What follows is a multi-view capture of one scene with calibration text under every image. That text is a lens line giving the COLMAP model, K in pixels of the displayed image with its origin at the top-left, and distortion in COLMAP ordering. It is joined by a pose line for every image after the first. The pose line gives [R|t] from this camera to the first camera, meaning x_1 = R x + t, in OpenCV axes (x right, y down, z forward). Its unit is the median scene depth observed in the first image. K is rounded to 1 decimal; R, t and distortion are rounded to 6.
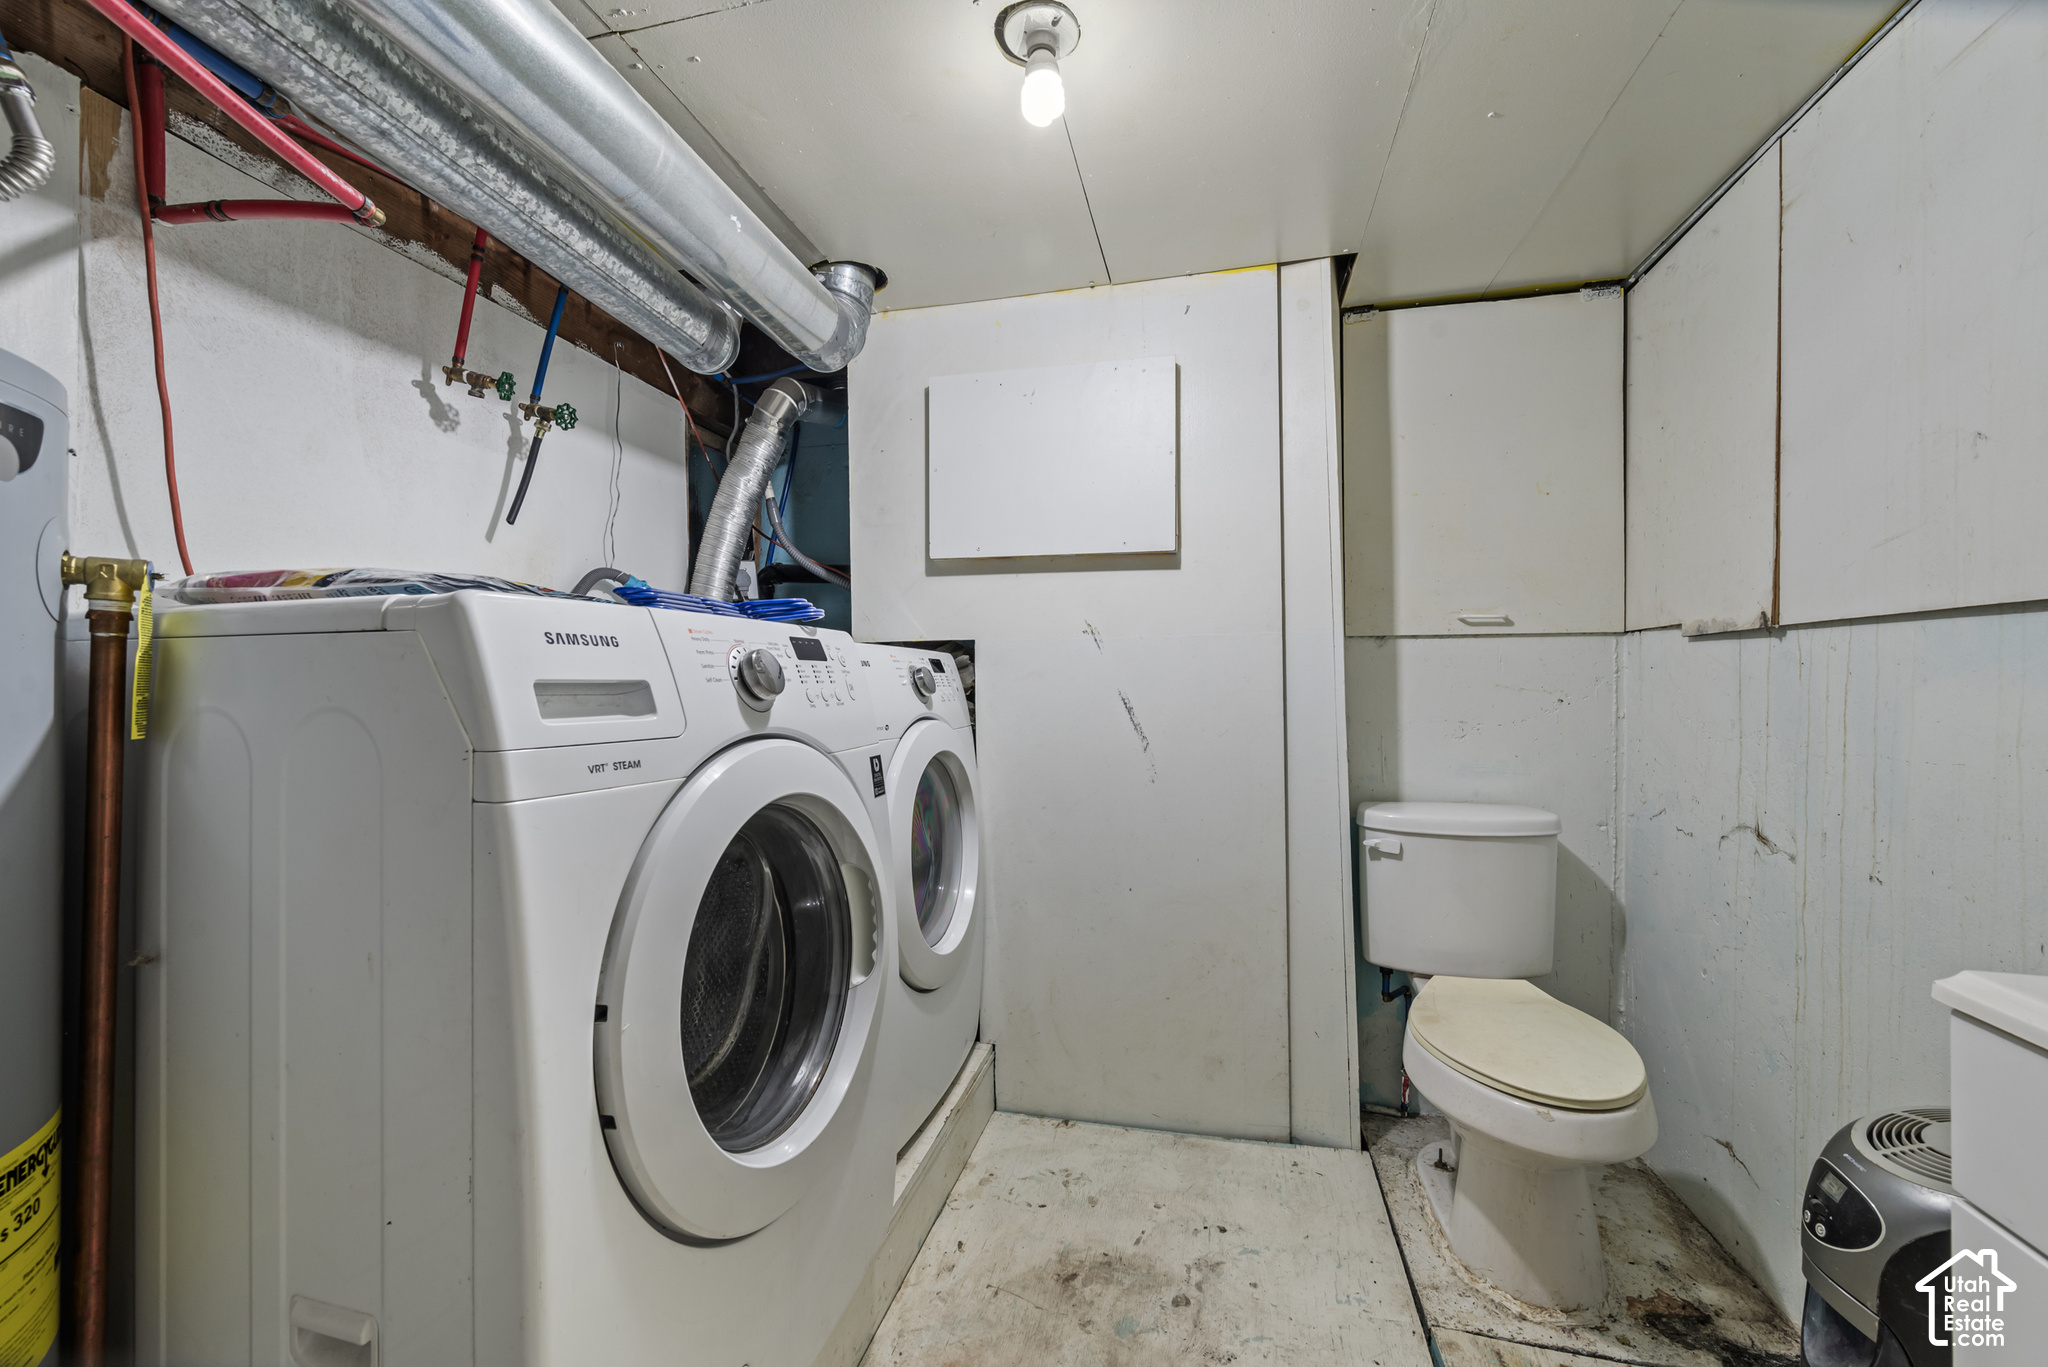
lens RADIAL K [[812.0, 0, 1029.5], [0, 812.0, 672.4], [0, 0, 1]] dist [-0.001806, -0.000042]
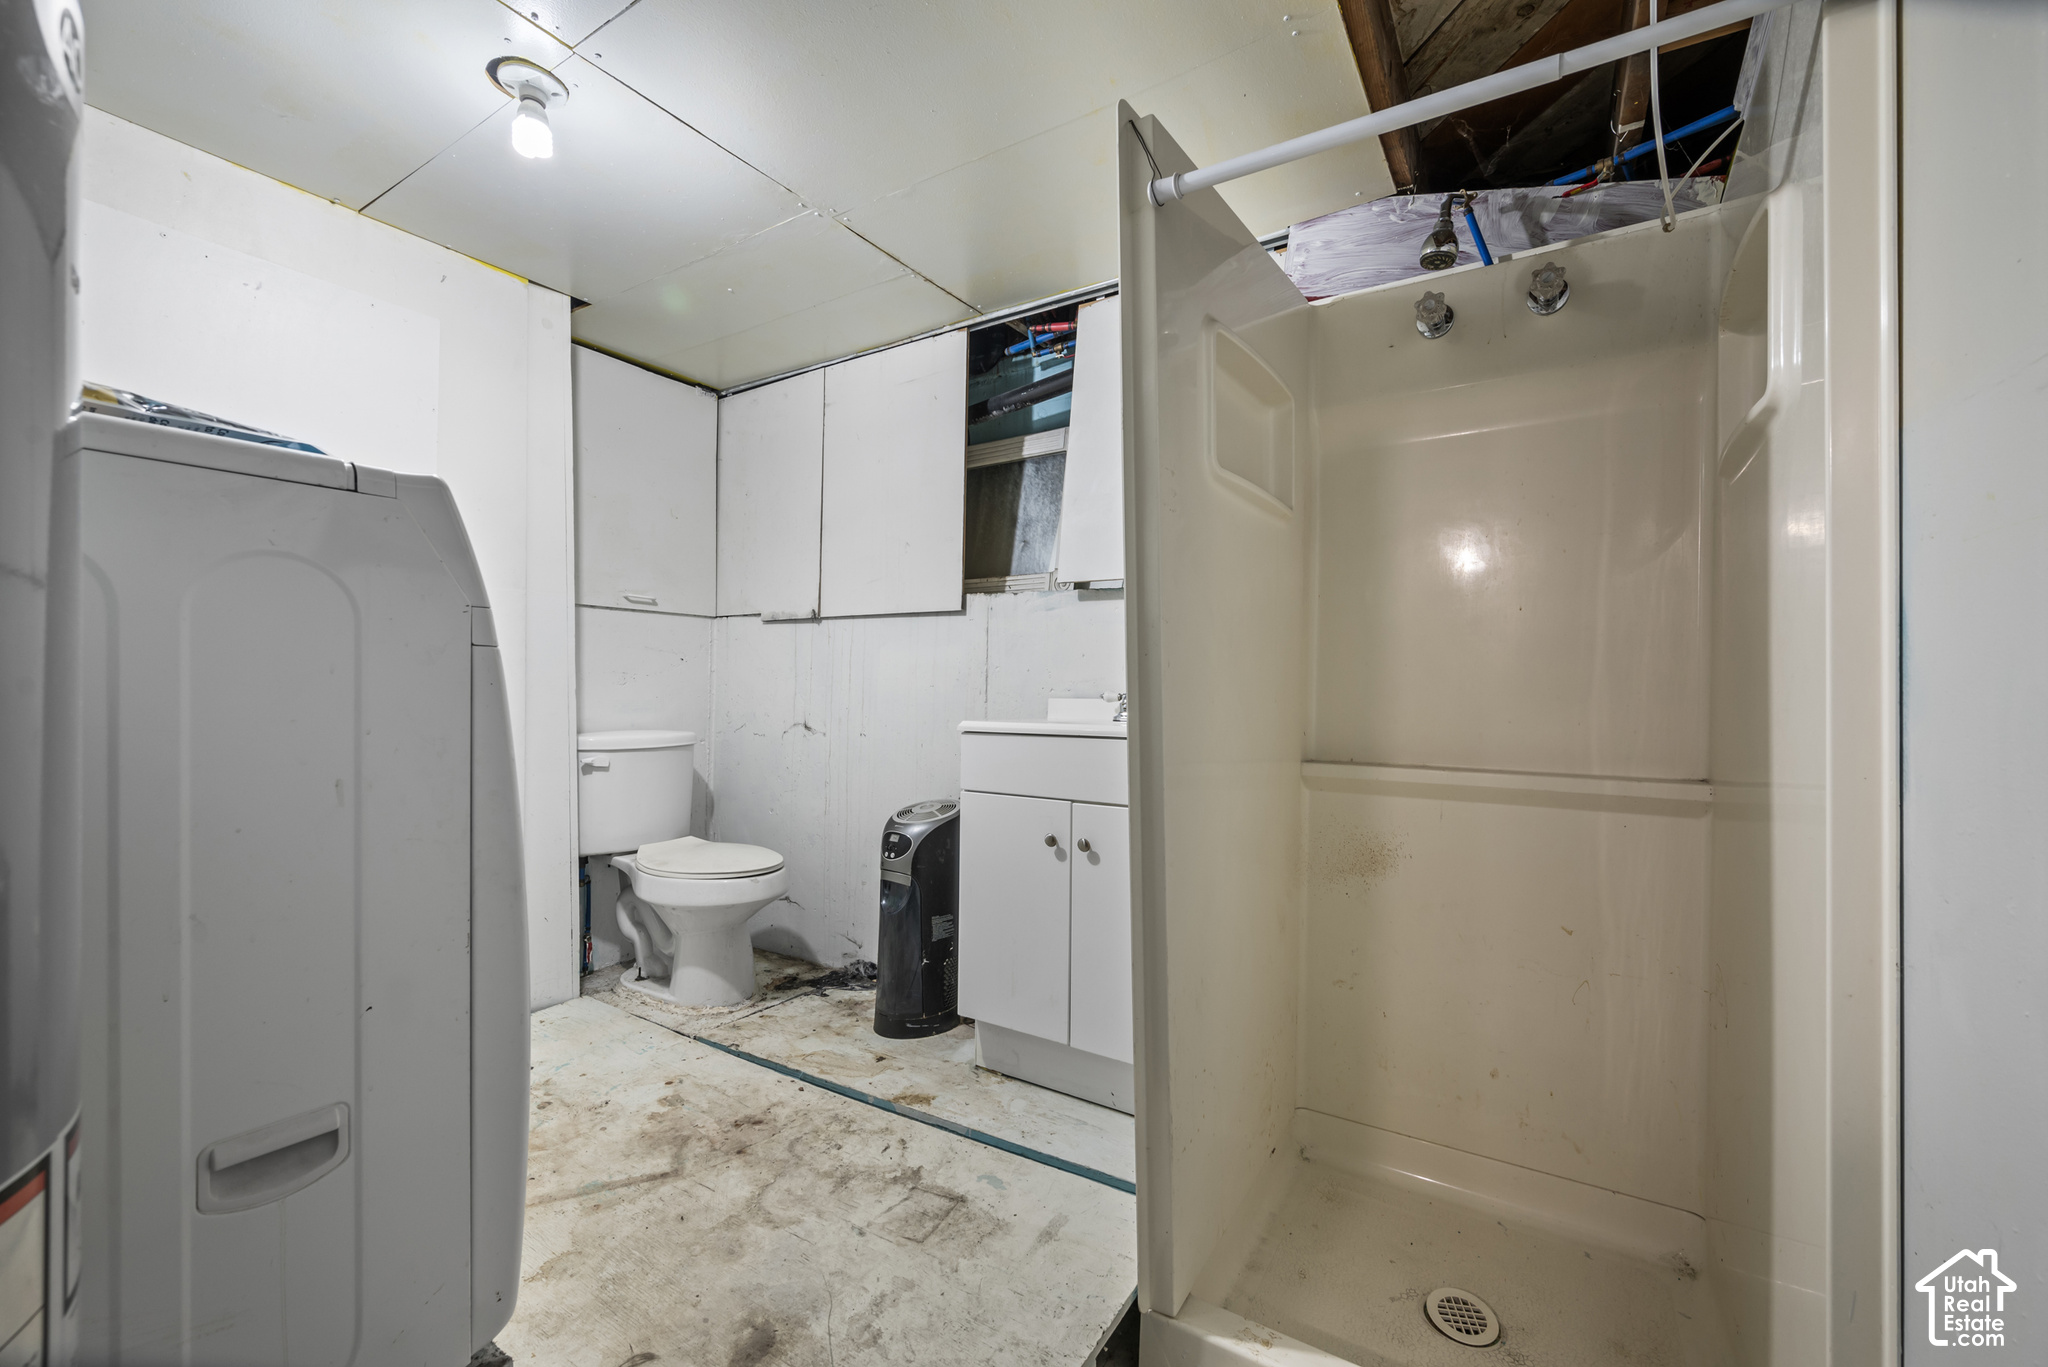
lens RADIAL K [[817.2, 0, 1029.5], [0, 817.2, 693.0], [0, 0, 1]] dist [0.000377, -0.000014]
pose [[0.324627, 0.000351, 0.945842, -0.679426], [-0.022968, 0.999708, 0.007512, 0.086468], [-0.945563, -0.024163, 0.324540, -0.107687]]
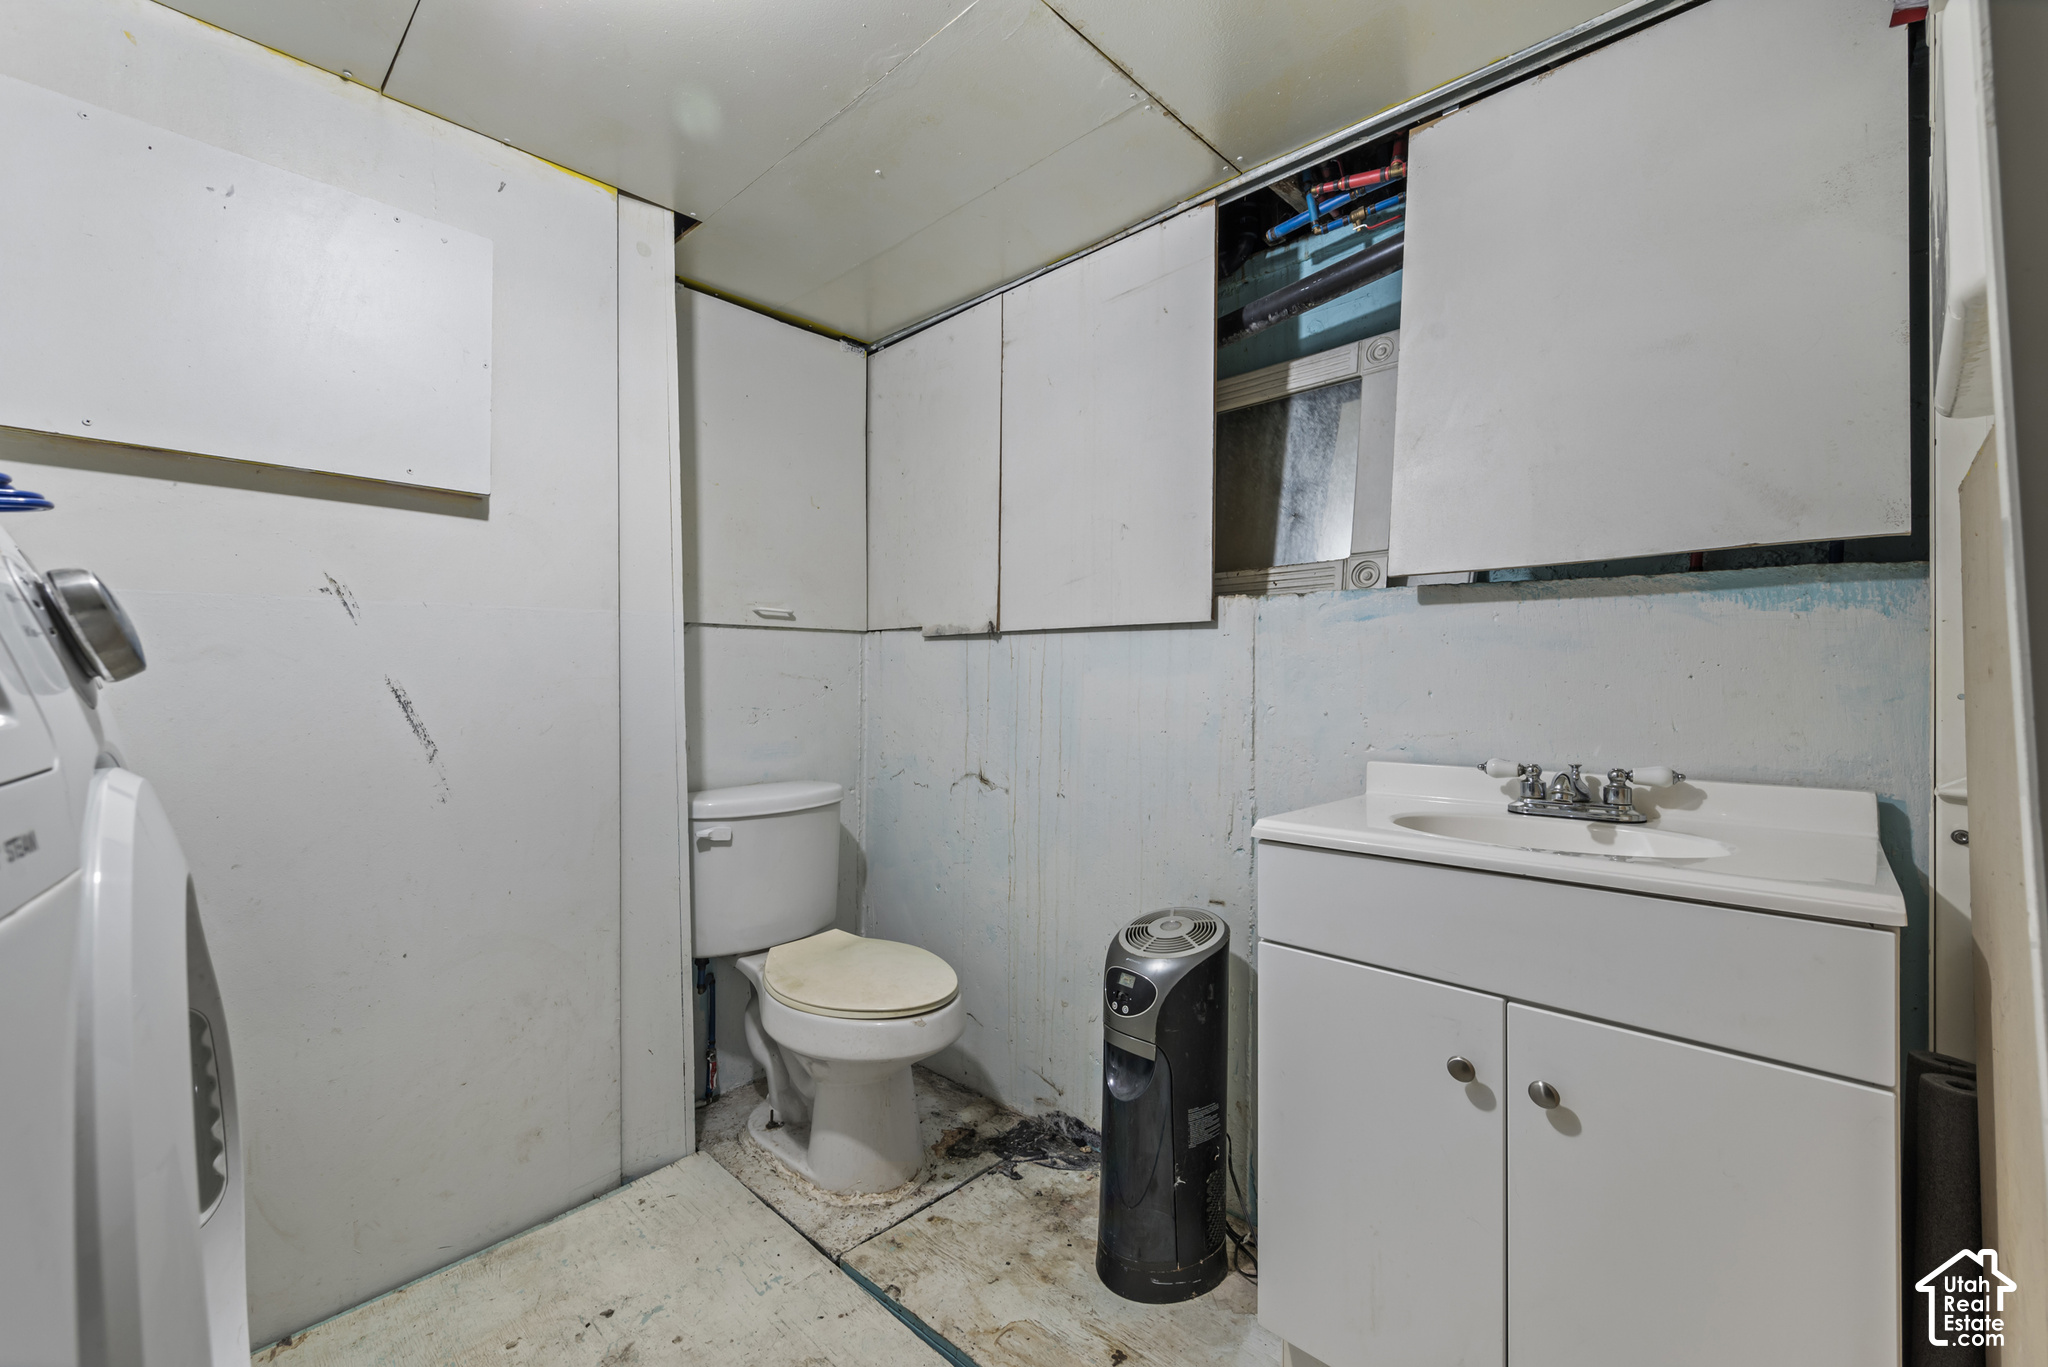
lens RADIAL K [[827.9, 0, 1024.5], [0, 827.9, 679.3], [0, 0, 1]] dist [0.000877, -0.000235]
pose [[0.495405, 0.000083, 0.868662, -0.291797], [-0.011423, 0.999914, 0.006419, 0.015214], [-0.868587, -0.013103, 0.495363, 0.200398]]
